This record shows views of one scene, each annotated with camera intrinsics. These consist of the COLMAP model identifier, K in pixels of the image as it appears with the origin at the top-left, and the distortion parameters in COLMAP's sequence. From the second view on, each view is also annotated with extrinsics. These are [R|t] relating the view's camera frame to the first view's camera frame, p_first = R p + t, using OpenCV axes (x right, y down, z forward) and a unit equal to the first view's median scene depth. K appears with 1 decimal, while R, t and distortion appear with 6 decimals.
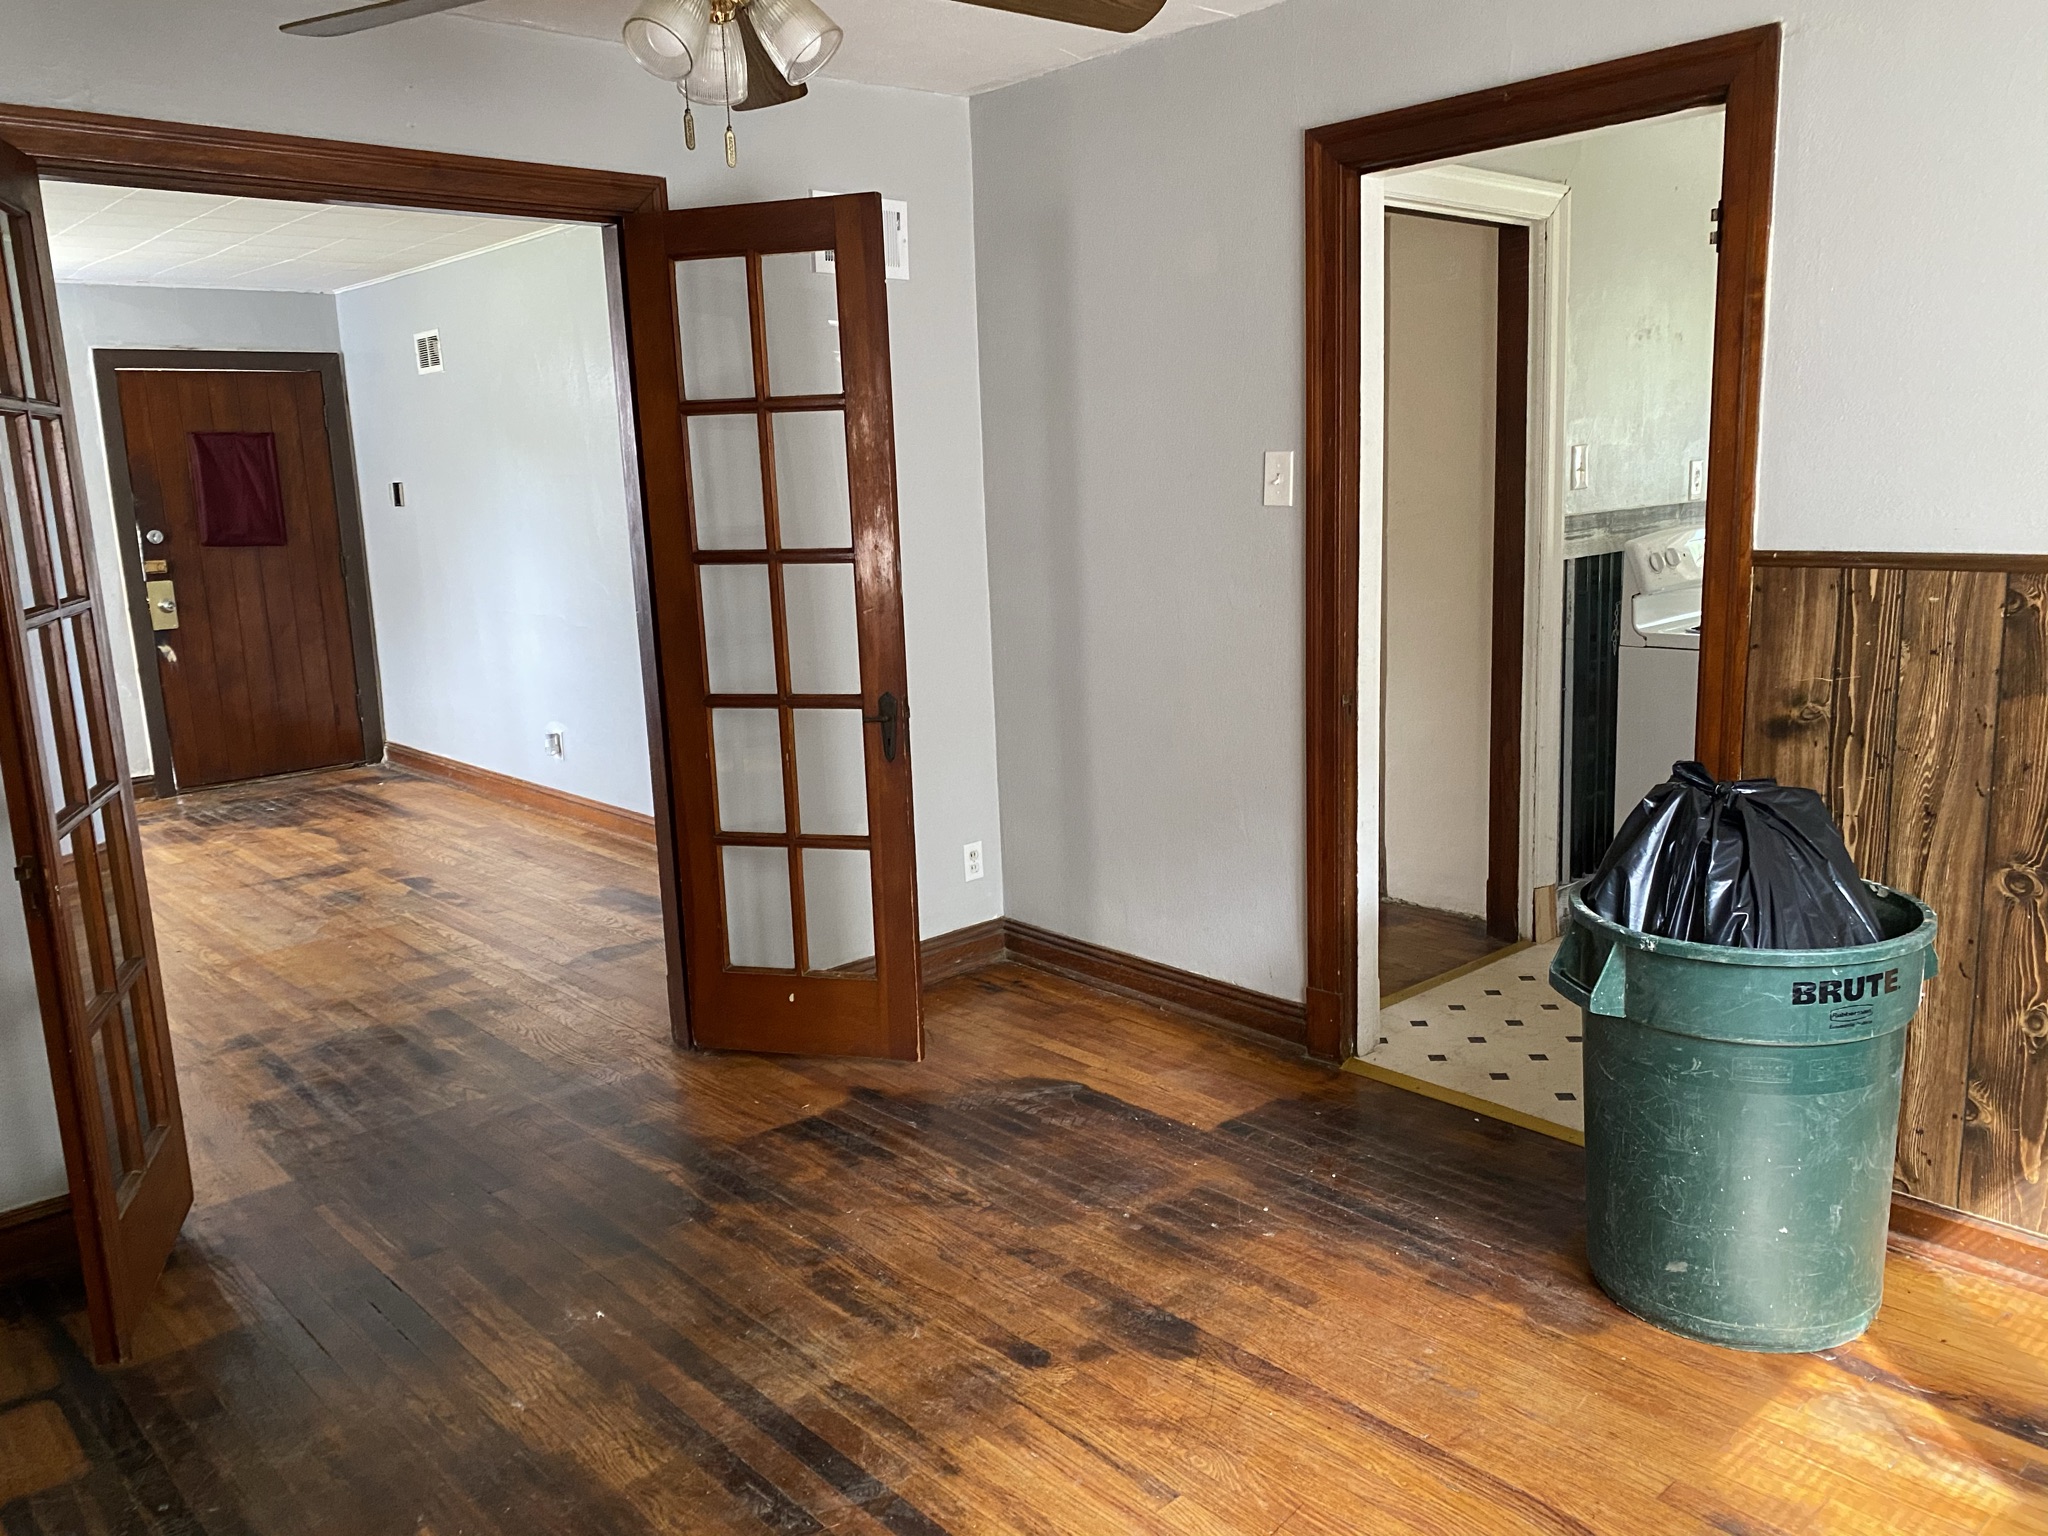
lens RADIAL K [[1556.3, 0, 1024.0], [0, 1556.3, 768.0], [0, 0, 1]] dist [-0.012834, -0.004011]
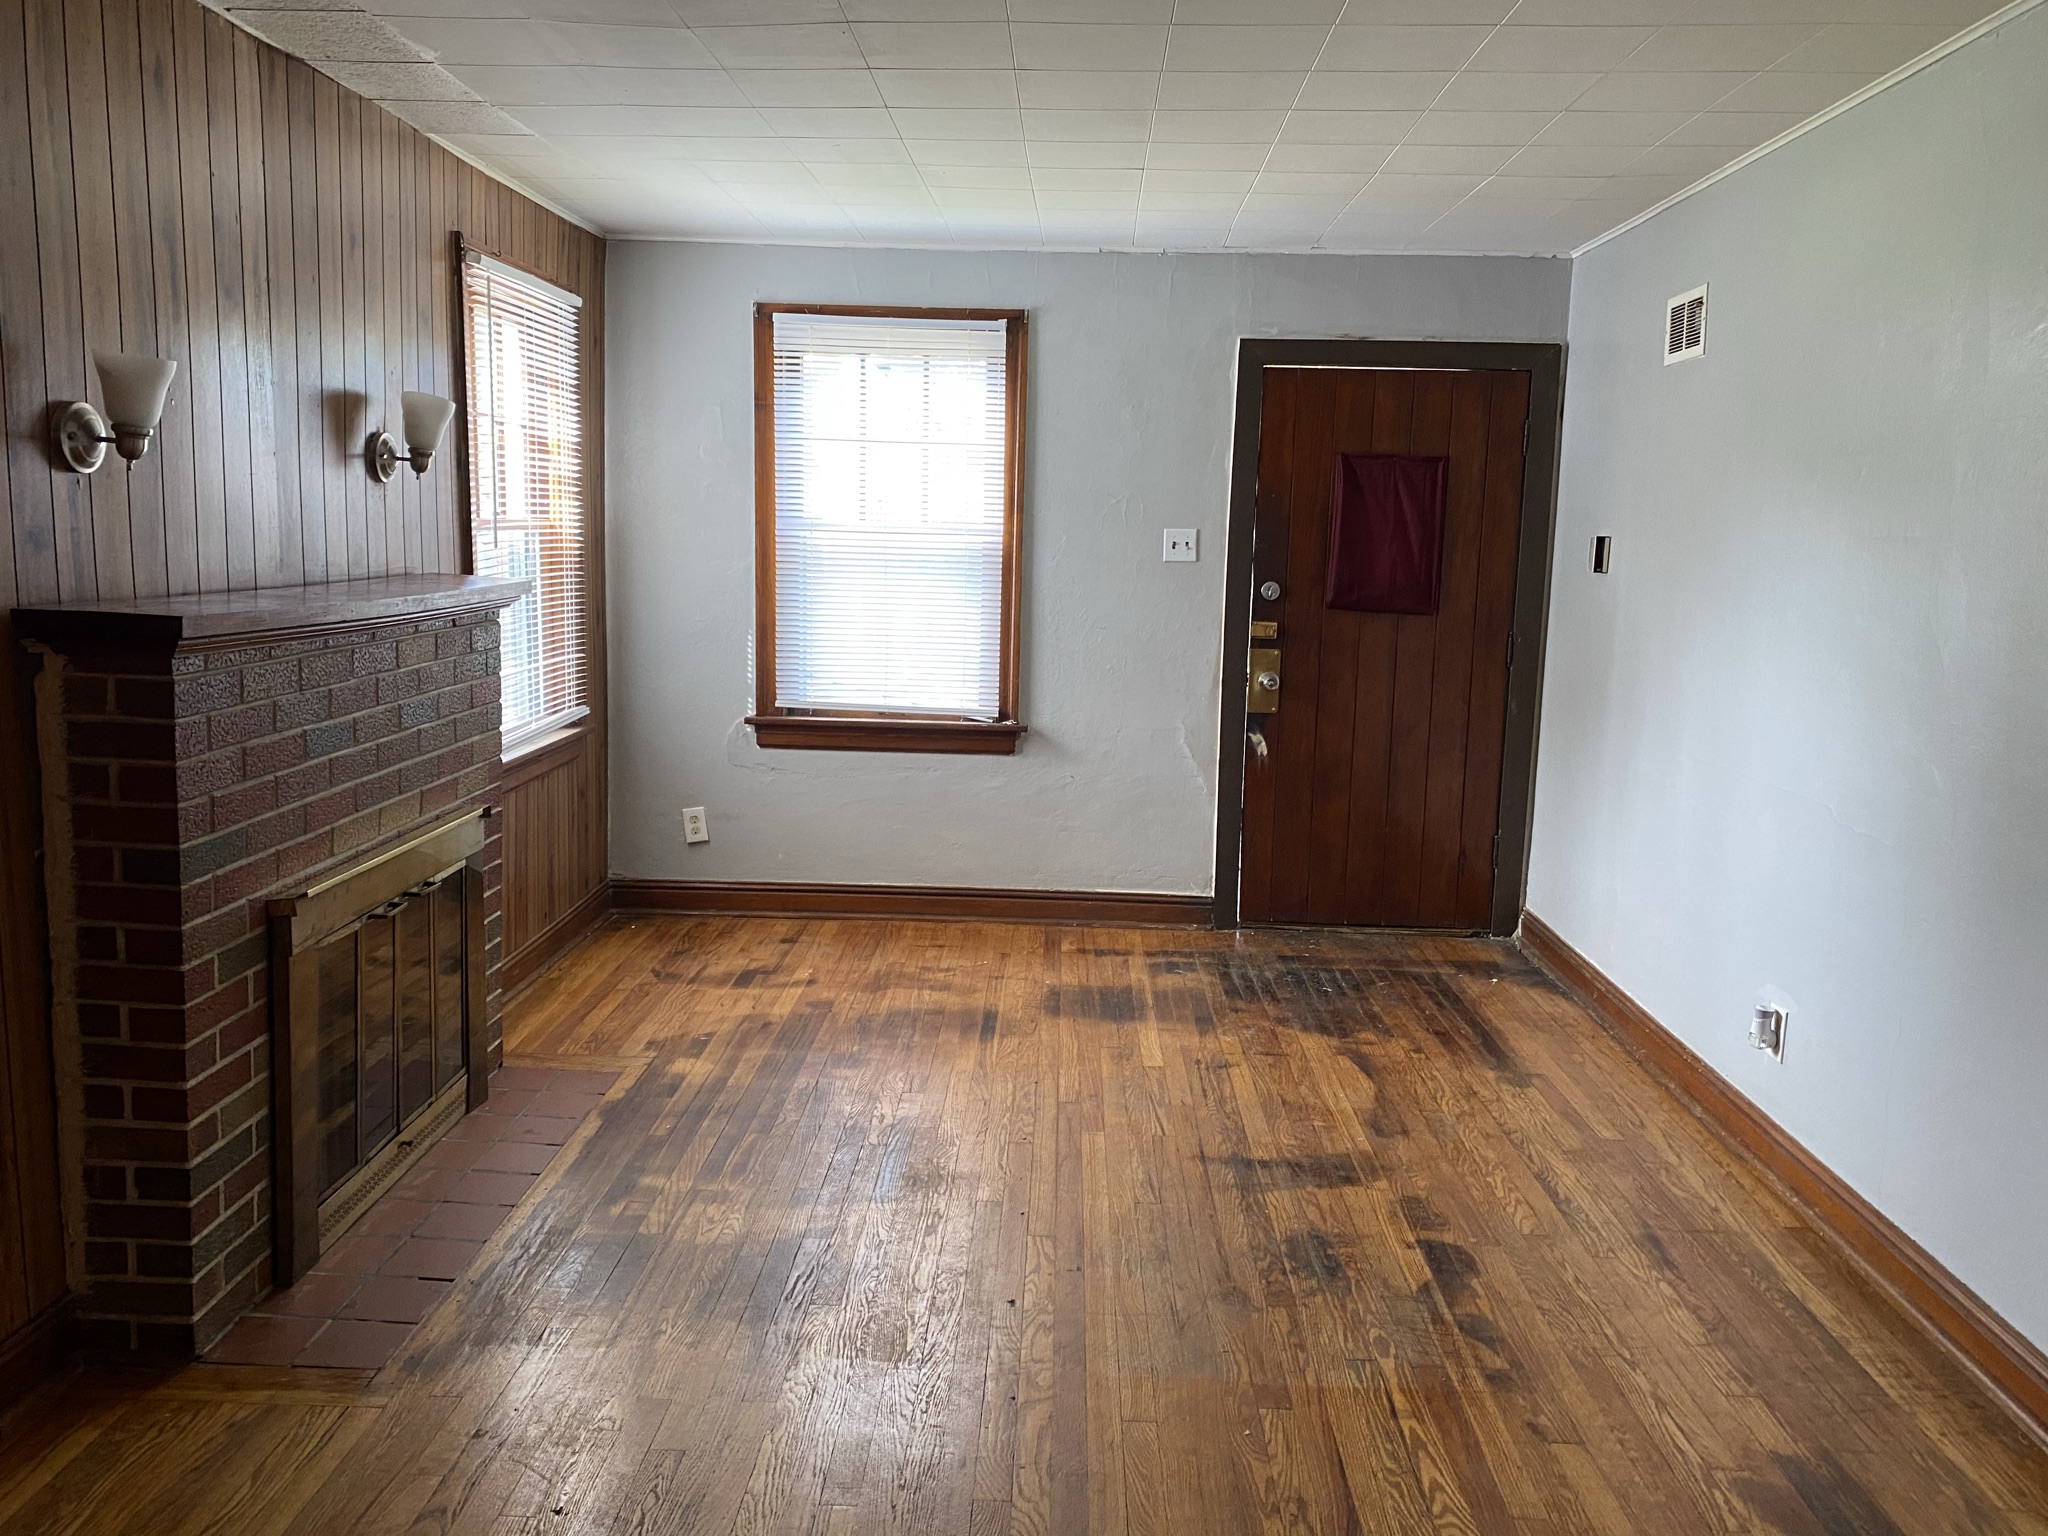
lens RADIAL K [[1604.3, 0, 1024.0], [0, 1604.3, 768.0], [0, 0, 1]] dist [0.119928, -0.216845]
pose [[0.720563, 0.155827, -0.675653, -0.104847], [-0.183810, 0.982486, 0.030565, -0.065636], [0.668582, 0.102168, 0.736586, 0.349189]]
